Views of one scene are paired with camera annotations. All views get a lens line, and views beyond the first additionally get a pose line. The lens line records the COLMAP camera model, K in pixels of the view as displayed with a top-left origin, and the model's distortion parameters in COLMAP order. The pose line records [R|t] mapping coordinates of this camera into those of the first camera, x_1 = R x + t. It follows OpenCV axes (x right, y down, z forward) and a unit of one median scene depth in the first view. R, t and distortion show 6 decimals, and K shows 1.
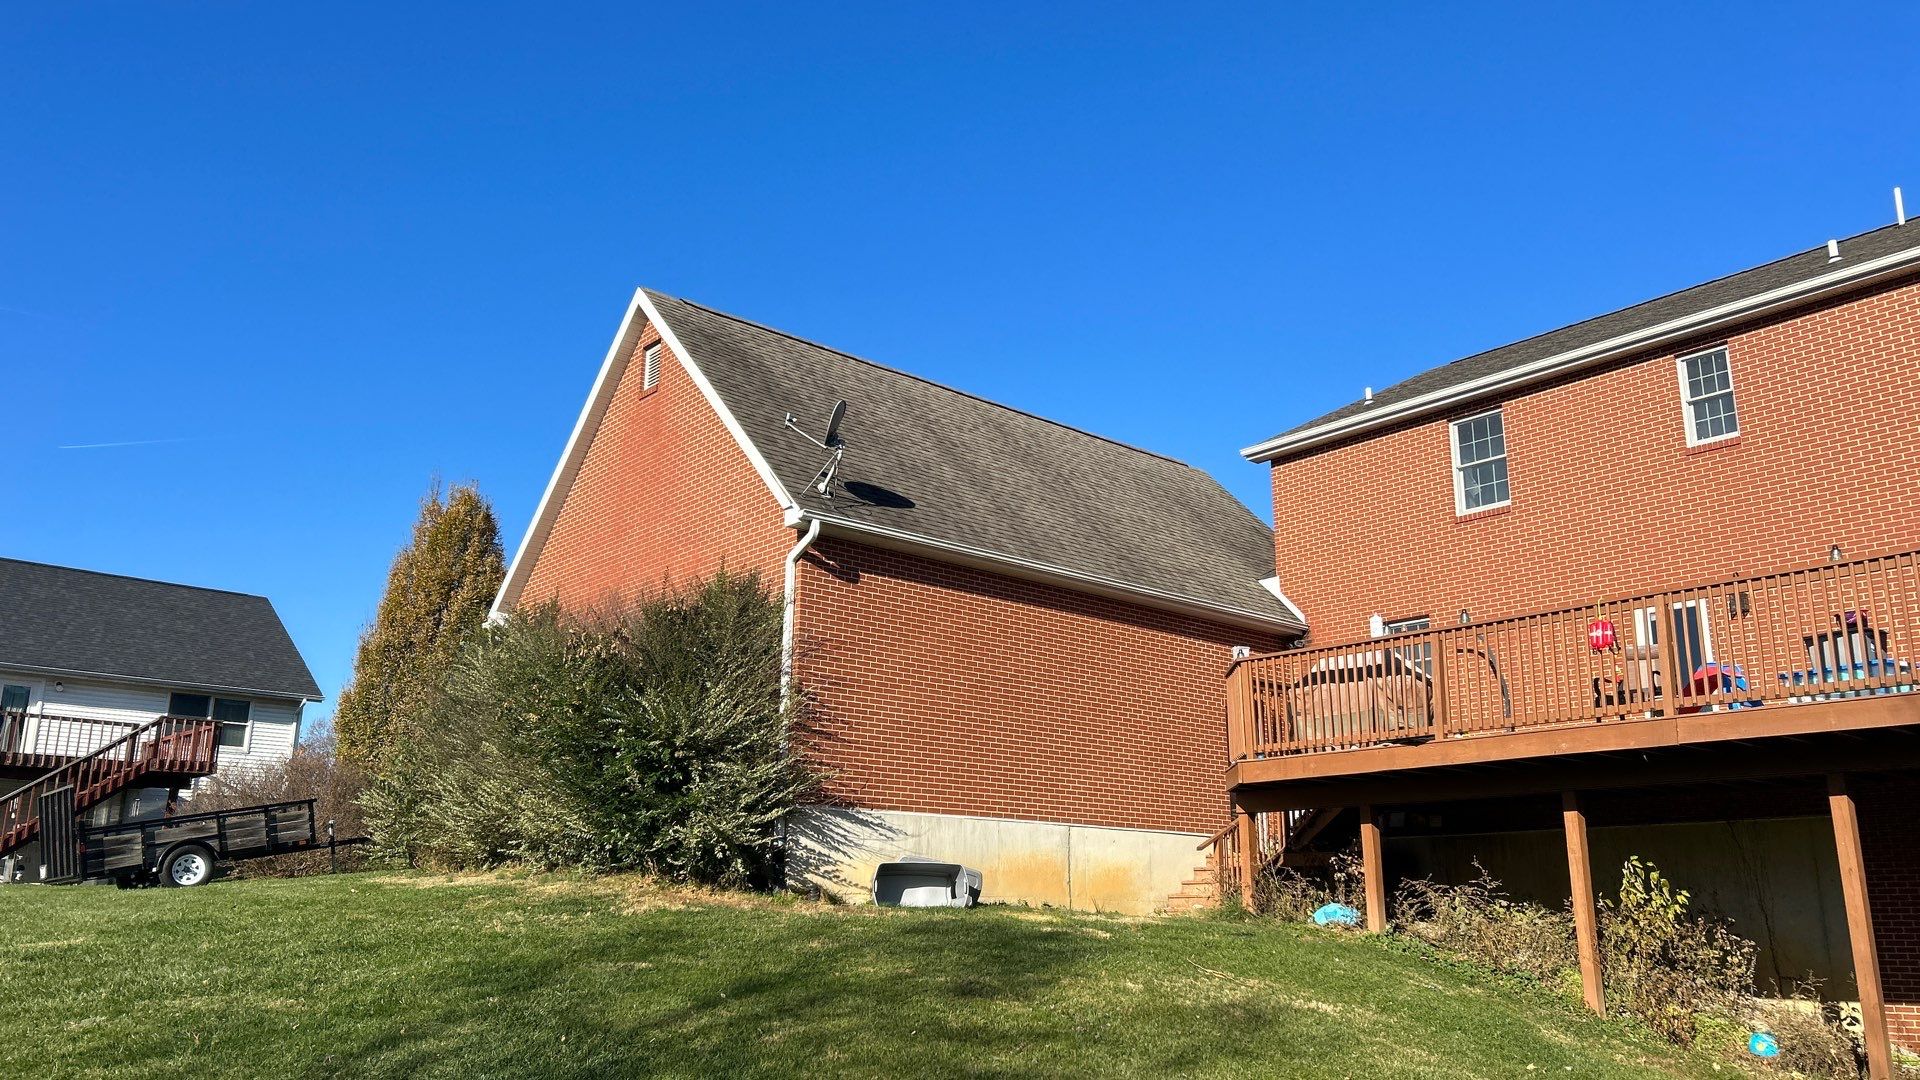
lens RADIAL K [[1406.8, 0, 960.0], [0, 1406.8, 540.0], [0, 0, 1]] dist [0.078125, -0.043062]
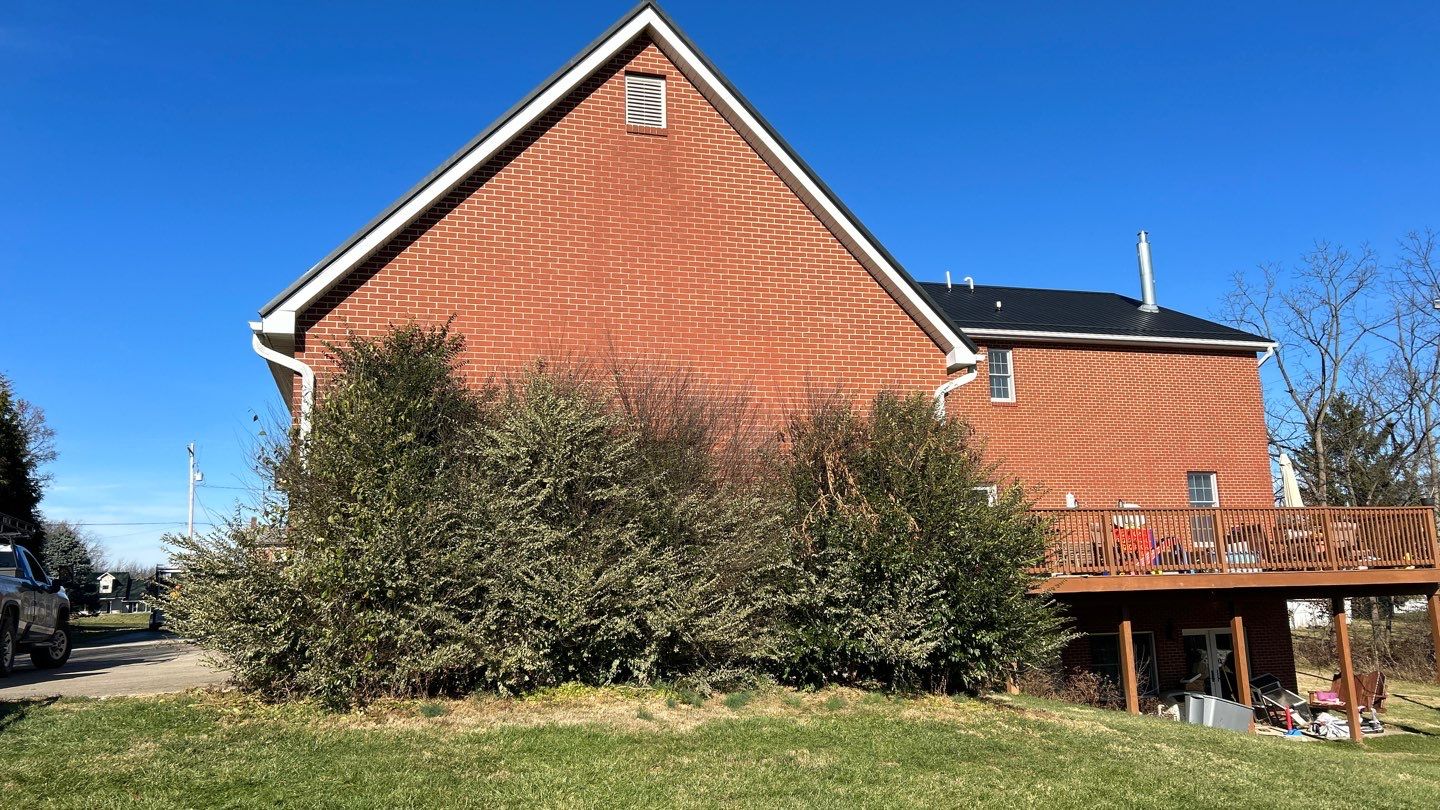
lens RADIAL K [[1053.9, 0, 735.8], [0, 1053.9, 422.8], [0, 0, 1]] dist [0.138734, -0.173369]
pose [[0.436119, 0.145861, 0.887989, -0.815797], [-0.207814, 0.976428, -0.058324, 0.104854], [-0.875565, -0.159101, 0.456151, 0.671186]]
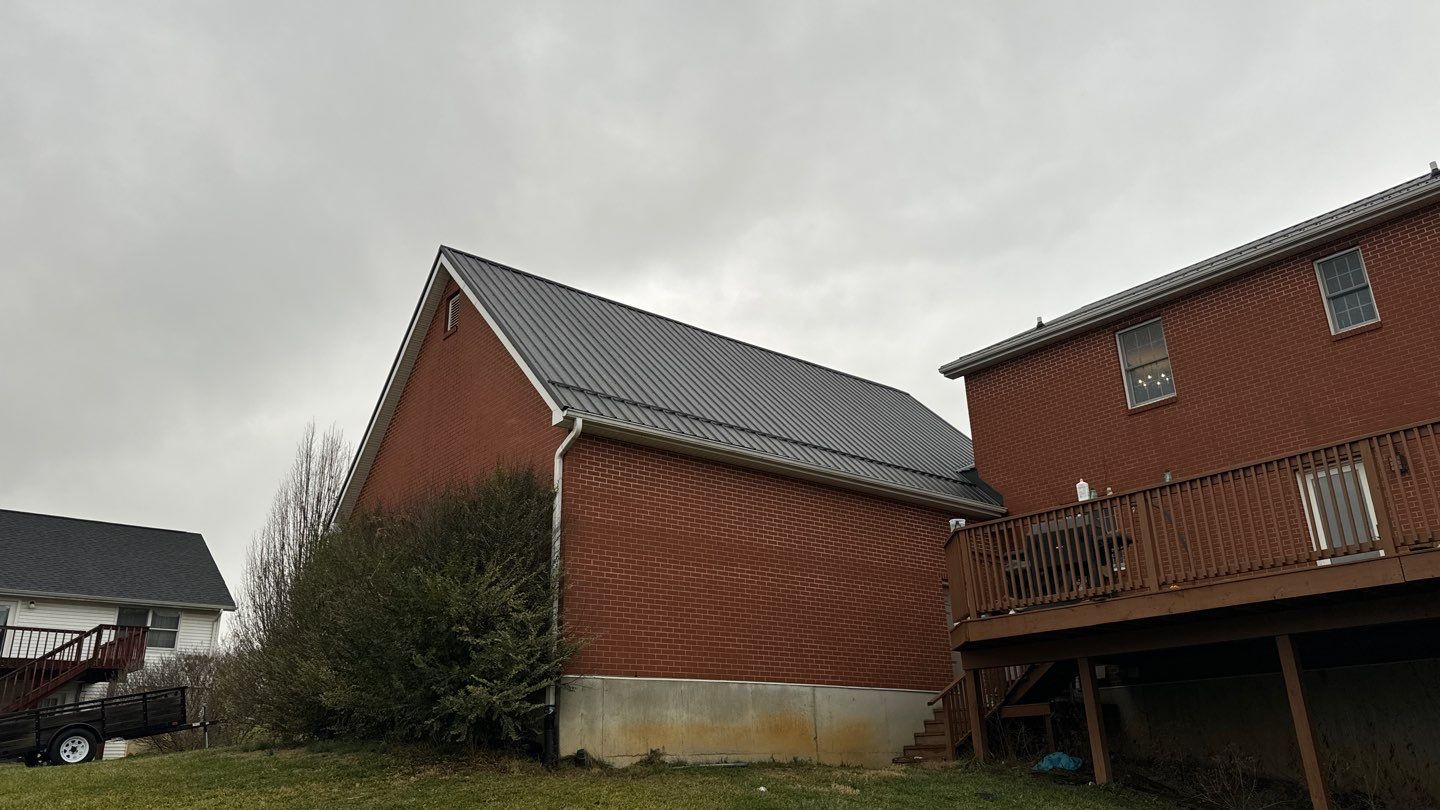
lens RADIAL K [[1008.7, 0, 711.2], [0, 1008.7, 390.3], [0, 0, 1]] dist [0.091297, -0.092470]
pose [[0.999191, -0.037622, -0.014178, 0.015441], [0.036197, 0.995279, -0.090057, 0.035775], [0.017499, 0.089471, 0.995836, 0.160142]]
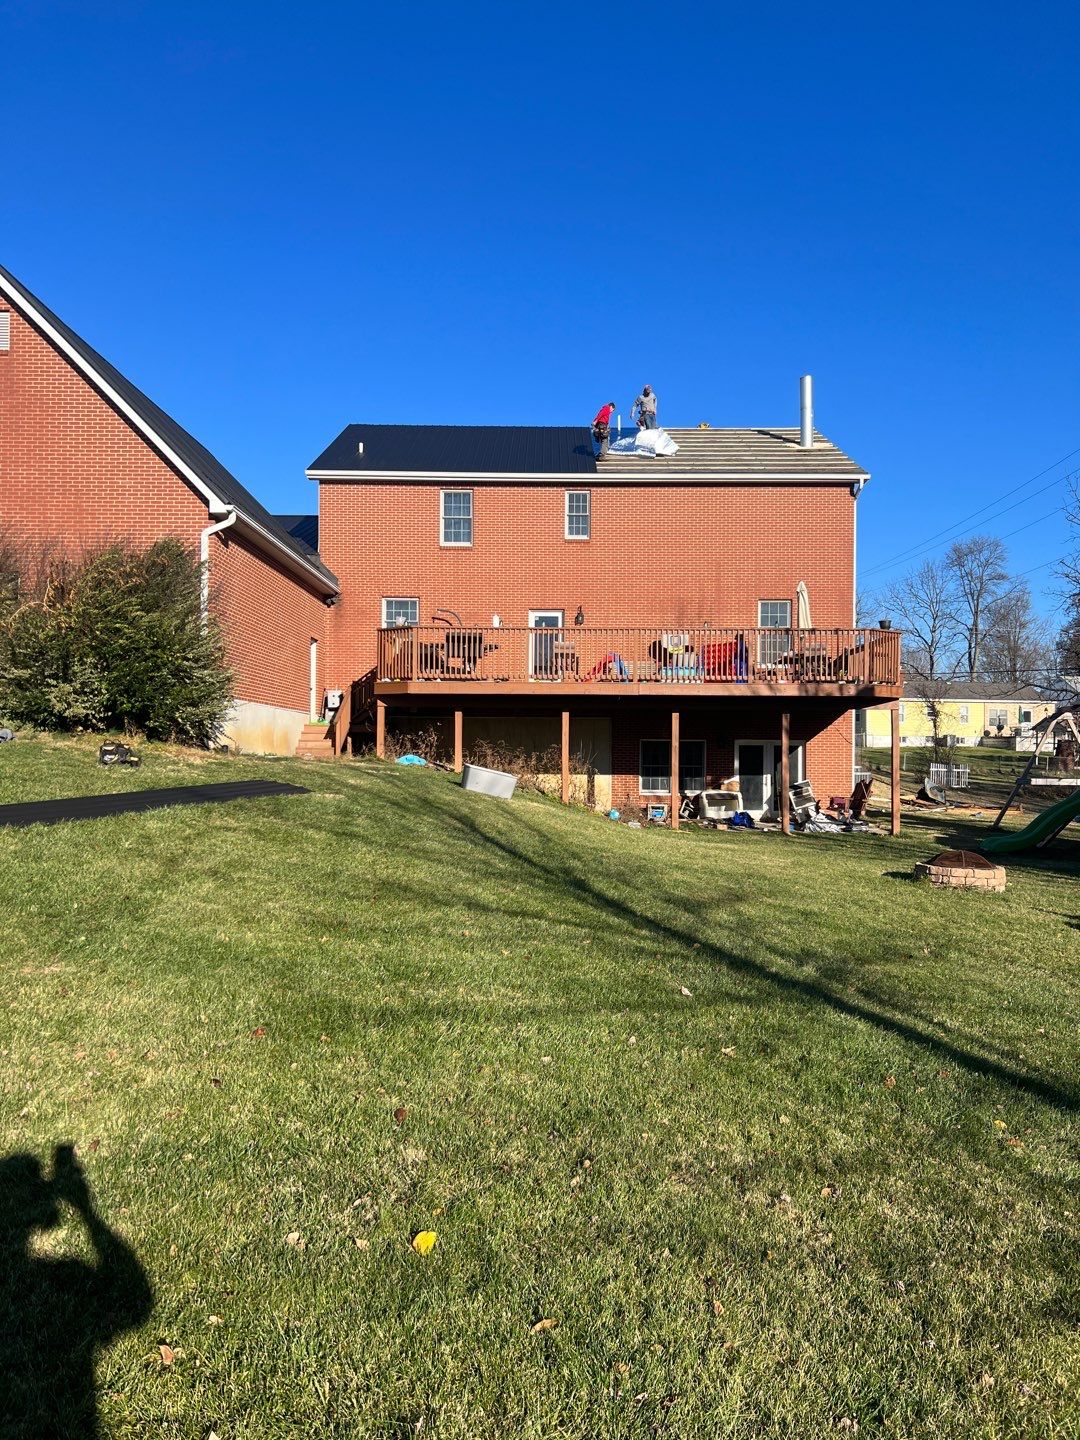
lens RADIAL K [[1057.0, 0, 540.0], [0, 1057.0, 720.0], [0, 0, 1]] dist [0.096844, -0.083197]
pose [[0.688321, 0.031659, 0.724715, -0.619946], [-0.202414, 0.967748, 0.149974, -0.034103], [-0.696594, -0.249922, 0.672530, -0.062619]]
